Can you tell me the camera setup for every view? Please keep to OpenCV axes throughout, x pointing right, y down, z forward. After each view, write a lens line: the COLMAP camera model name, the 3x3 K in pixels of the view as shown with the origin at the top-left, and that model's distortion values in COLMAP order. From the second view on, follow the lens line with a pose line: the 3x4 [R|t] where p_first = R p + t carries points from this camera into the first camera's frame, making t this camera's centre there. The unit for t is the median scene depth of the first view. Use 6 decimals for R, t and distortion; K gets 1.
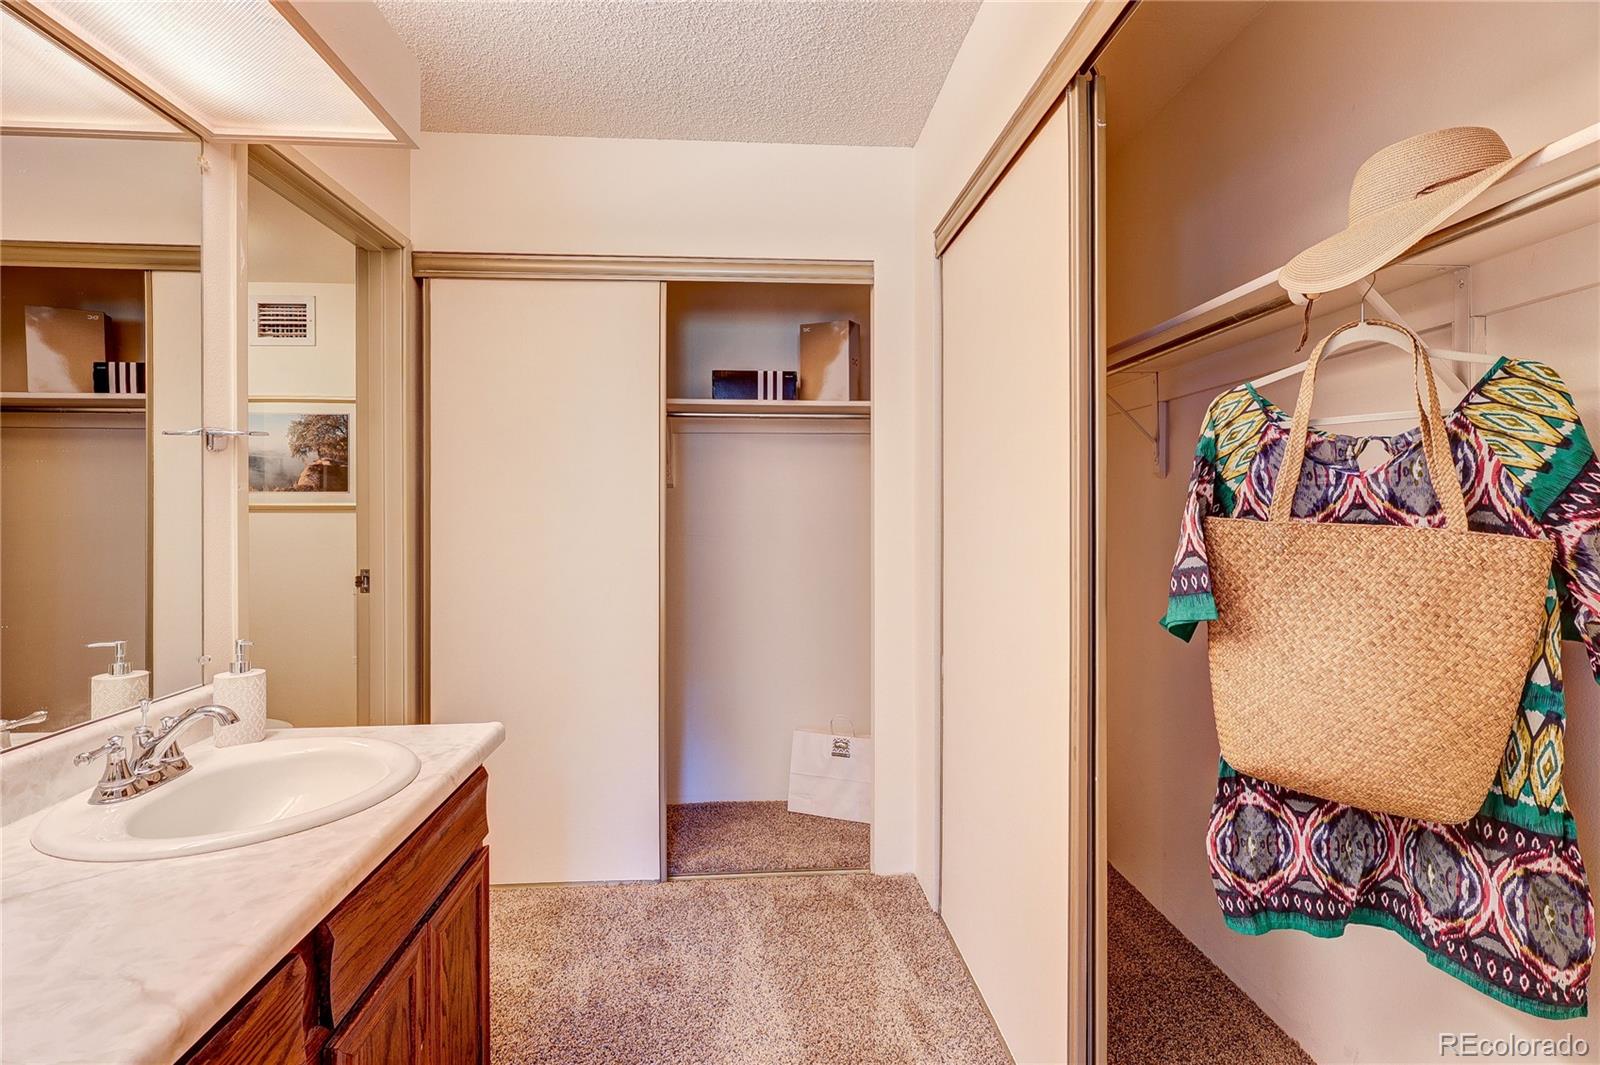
lens RADIAL K [[736.4, 0, 798.6], [0, 736.4, 531.6], [0, 0, 1]] dist [-0.000935, 0.000485]
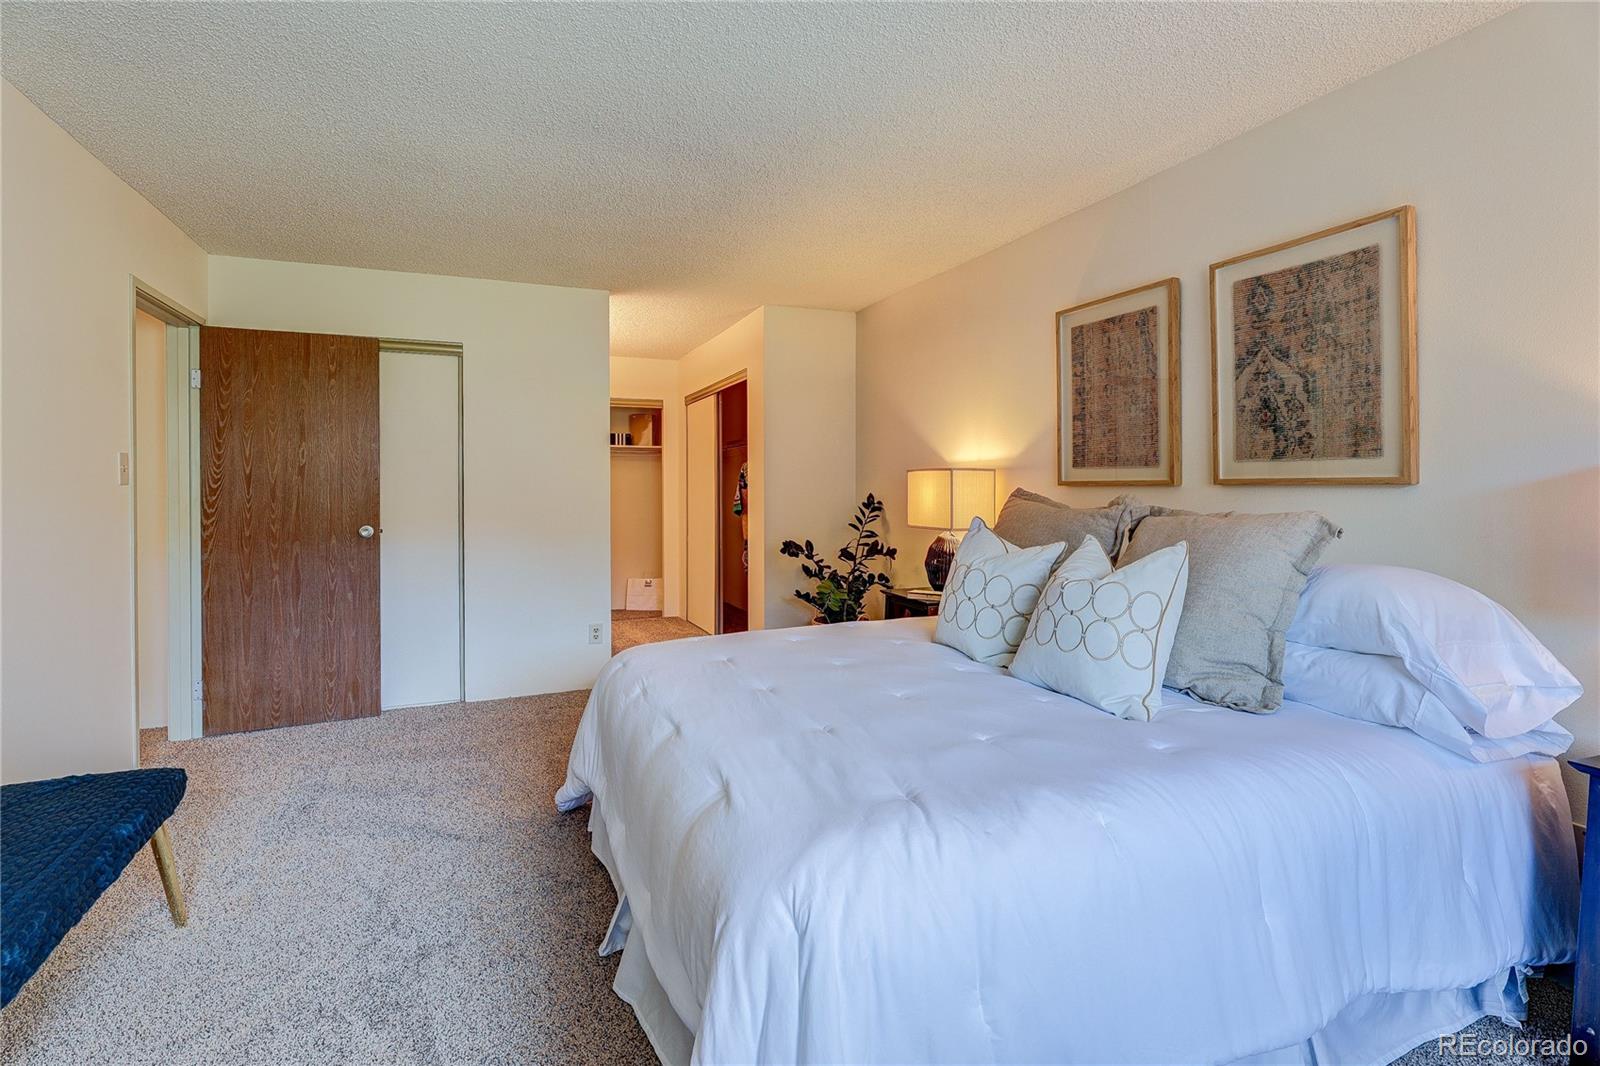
lens RADIAL K [[769.1, 0, 804.6], [0, 769.1, 483.3], [0, 0, 1]] dist [-0.000151, 0.000063]
pose [[0.946718, -0.006816, 0.321991, -0.336083], [0.018885, 0.999231, -0.034373, 0.062826], [-0.321509, 0.038622, 0.946119, -1.949328]]
